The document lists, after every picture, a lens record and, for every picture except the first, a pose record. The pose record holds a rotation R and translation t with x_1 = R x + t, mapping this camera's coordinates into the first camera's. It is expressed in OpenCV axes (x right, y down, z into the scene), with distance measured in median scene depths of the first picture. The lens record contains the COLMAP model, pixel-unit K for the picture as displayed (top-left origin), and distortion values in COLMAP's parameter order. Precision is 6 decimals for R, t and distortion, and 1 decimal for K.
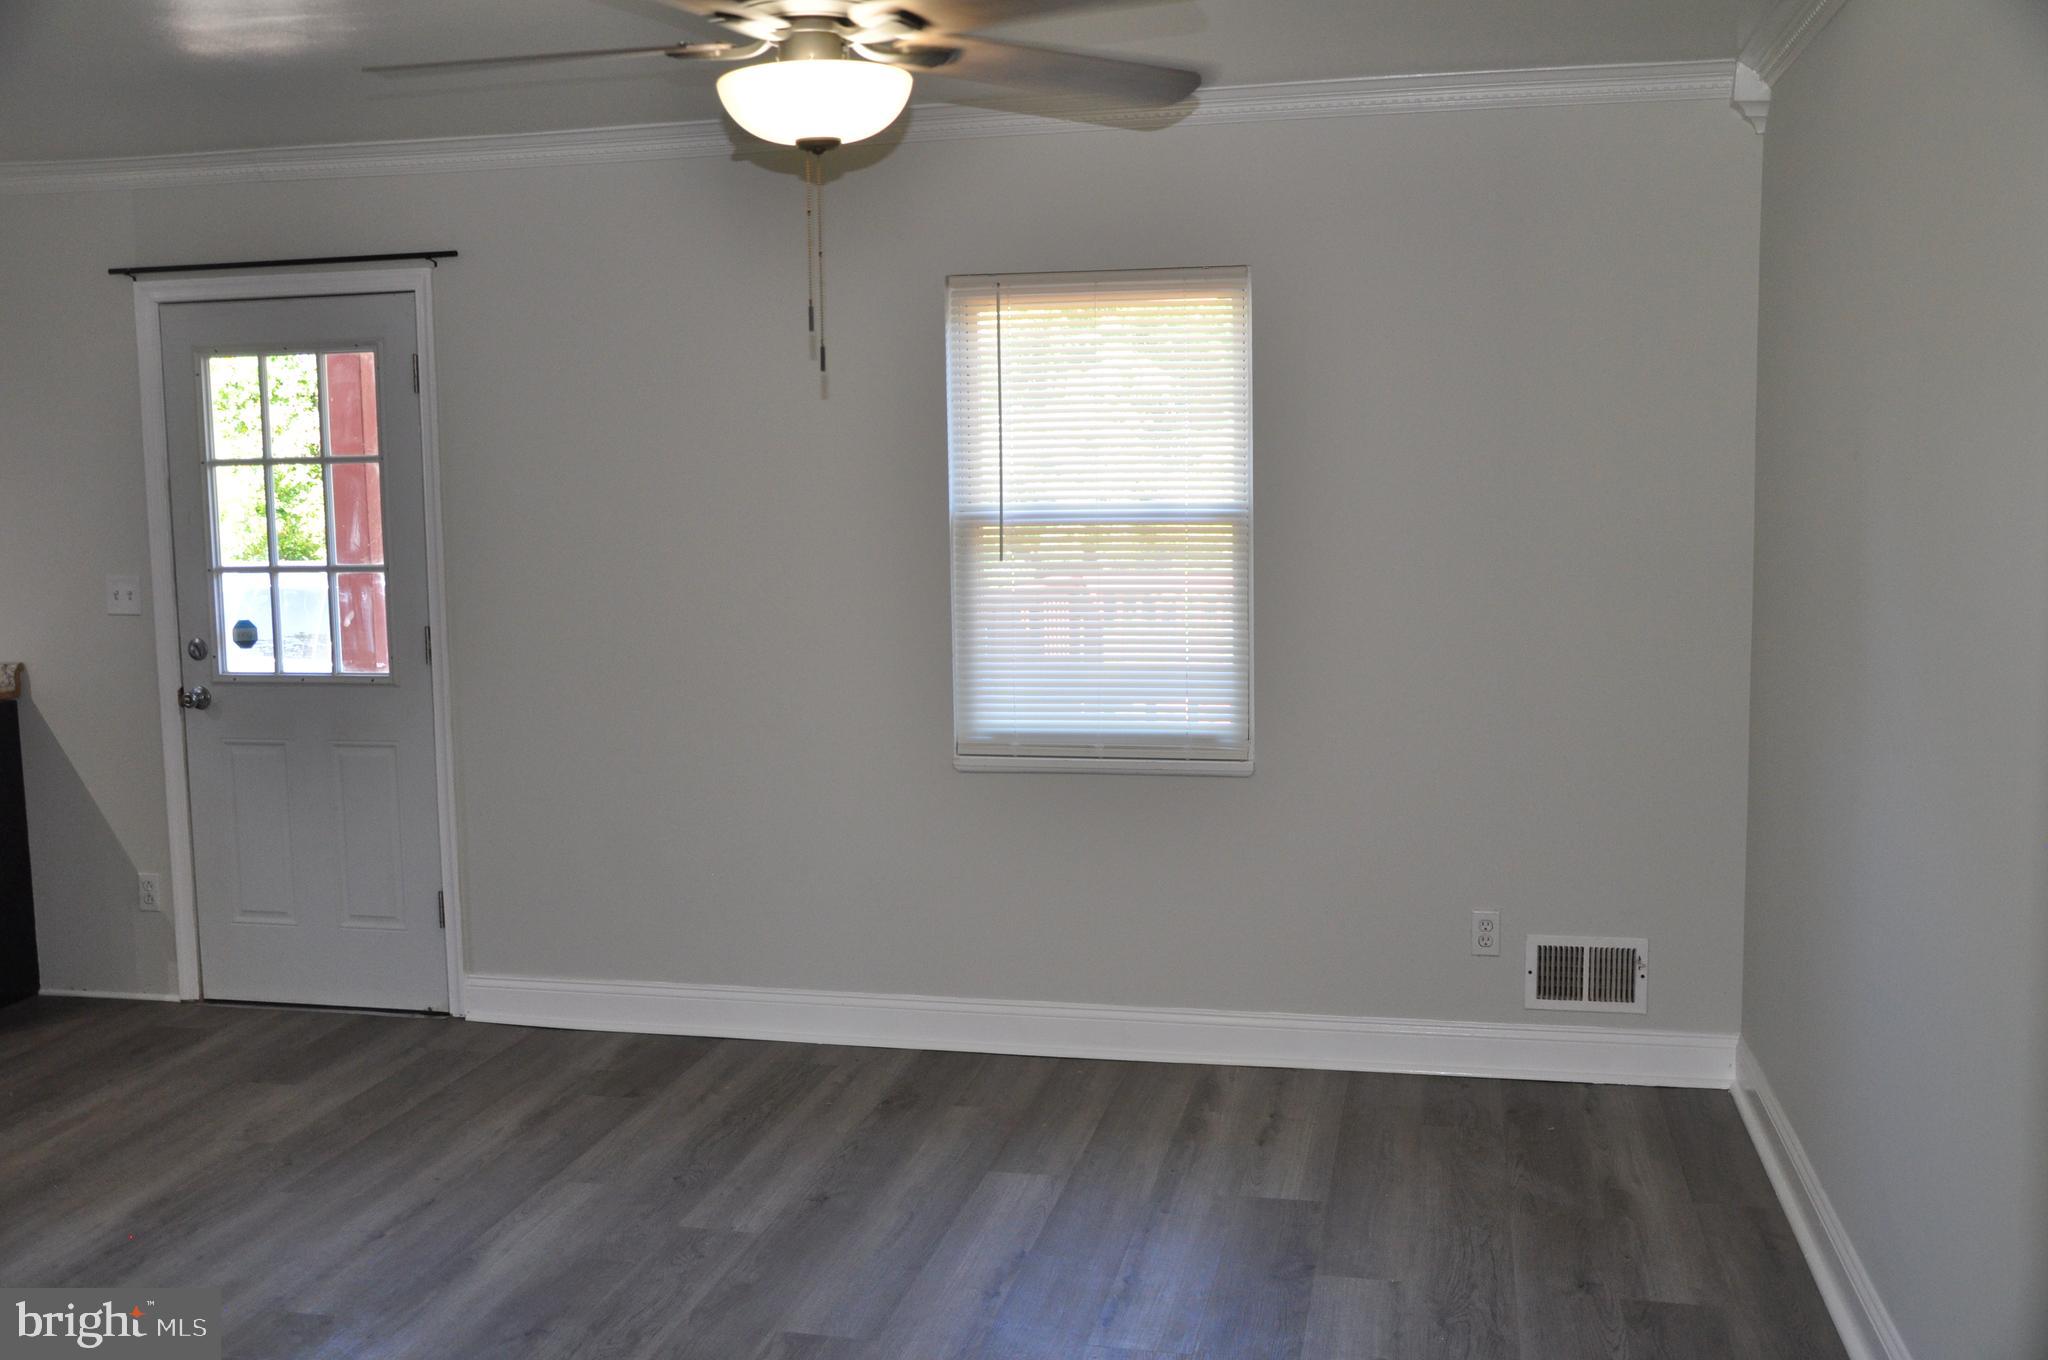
lens RADIAL K [[1850.4, 0, 1024.0], [0, 1850.4, 680.0], [0, 0, 1]] dist [-0.104354, 0.171077]
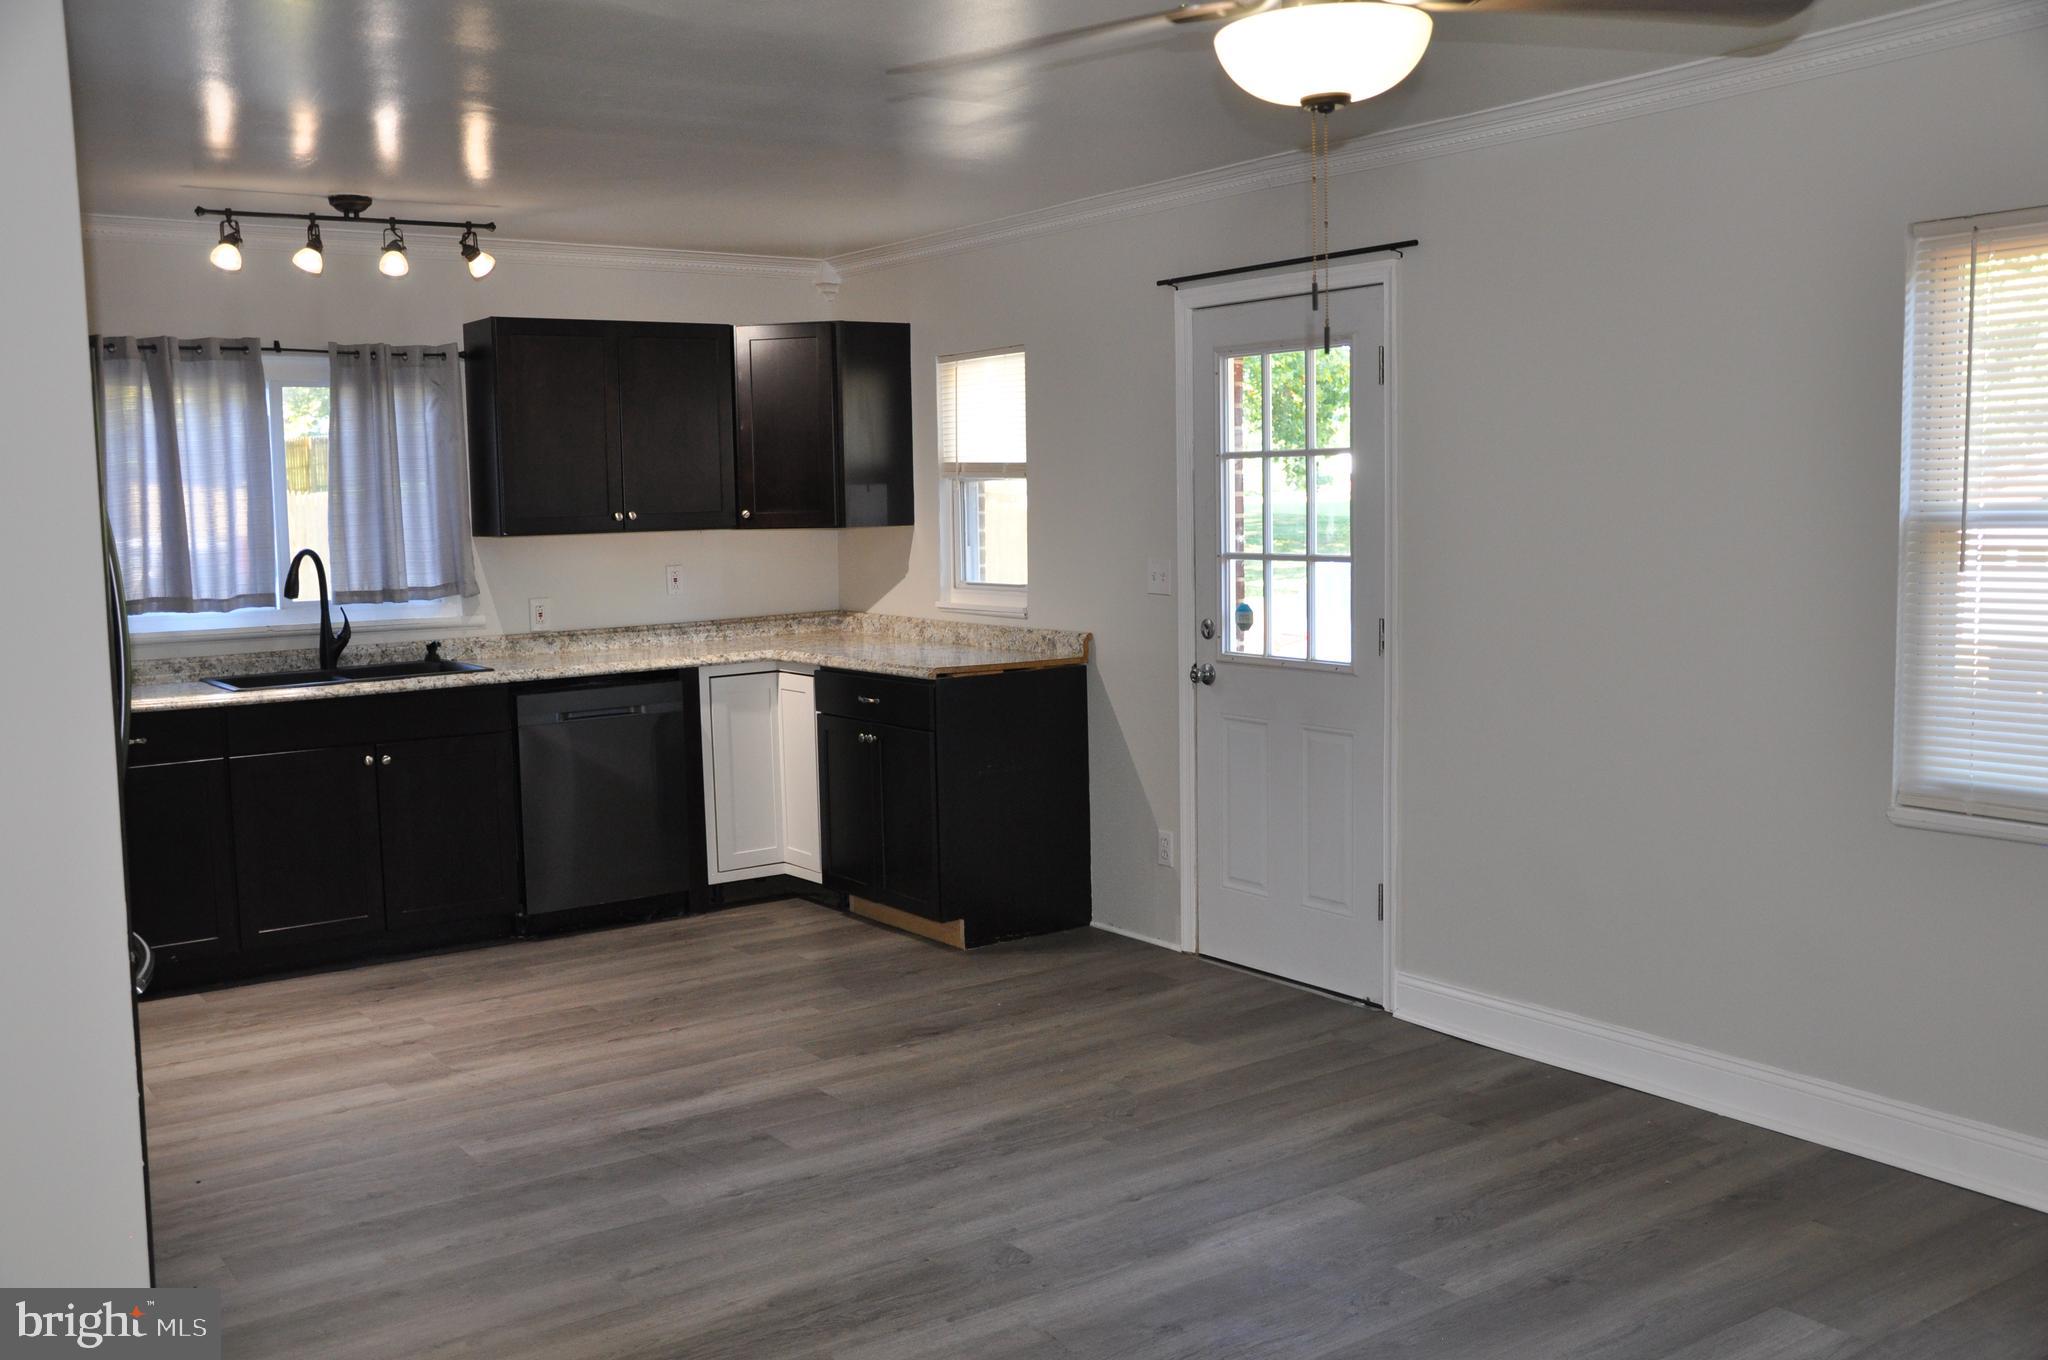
lens RADIAL K [[1850.4, 0, 1024.0], [0, 1850.4, 680.0], [0, 0, 1]] dist [-0.104354, 0.171077]
pose [[0.743399, 0.069949, -0.665181, 0.211118], [-0.066306, 0.997325, 0.030774, -0.014495], [0.665554, 0.021228, 0.746048, 0.128383]]
